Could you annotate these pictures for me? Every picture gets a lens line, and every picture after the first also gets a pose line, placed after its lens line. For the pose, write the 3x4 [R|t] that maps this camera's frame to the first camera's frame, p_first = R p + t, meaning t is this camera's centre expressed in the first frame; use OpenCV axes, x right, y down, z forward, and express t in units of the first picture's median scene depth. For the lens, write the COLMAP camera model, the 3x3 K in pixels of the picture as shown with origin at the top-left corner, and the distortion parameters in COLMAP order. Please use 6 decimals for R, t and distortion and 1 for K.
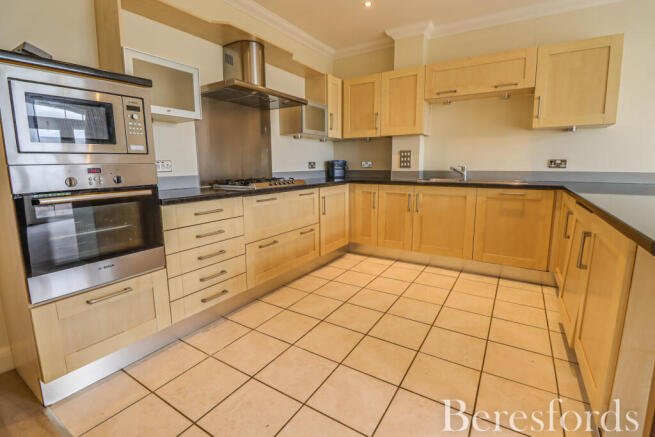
lens RADIAL K [[303.9, 0, 327.4], [0, 303.9, 208.8], [0, 0, 1]] dist [0.000546, -0.014655]
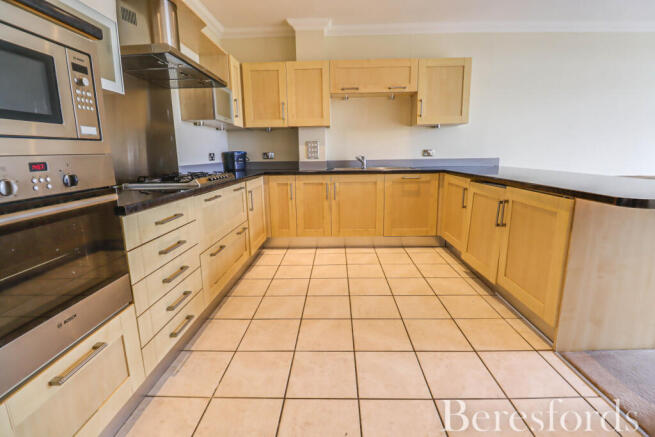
lens RADIAL K [[303.9, 0, 327.4], [0, 303.9, 208.8], [0, 0, 1]] dist [0.000546, -0.014655]
pose [[0.856862, -0.098173, 0.506112, -0.279320], [0.085232, 0.995168, 0.048736, -0.011352], [-0.508451, 0.001377, 0.861090, 0.095088]]
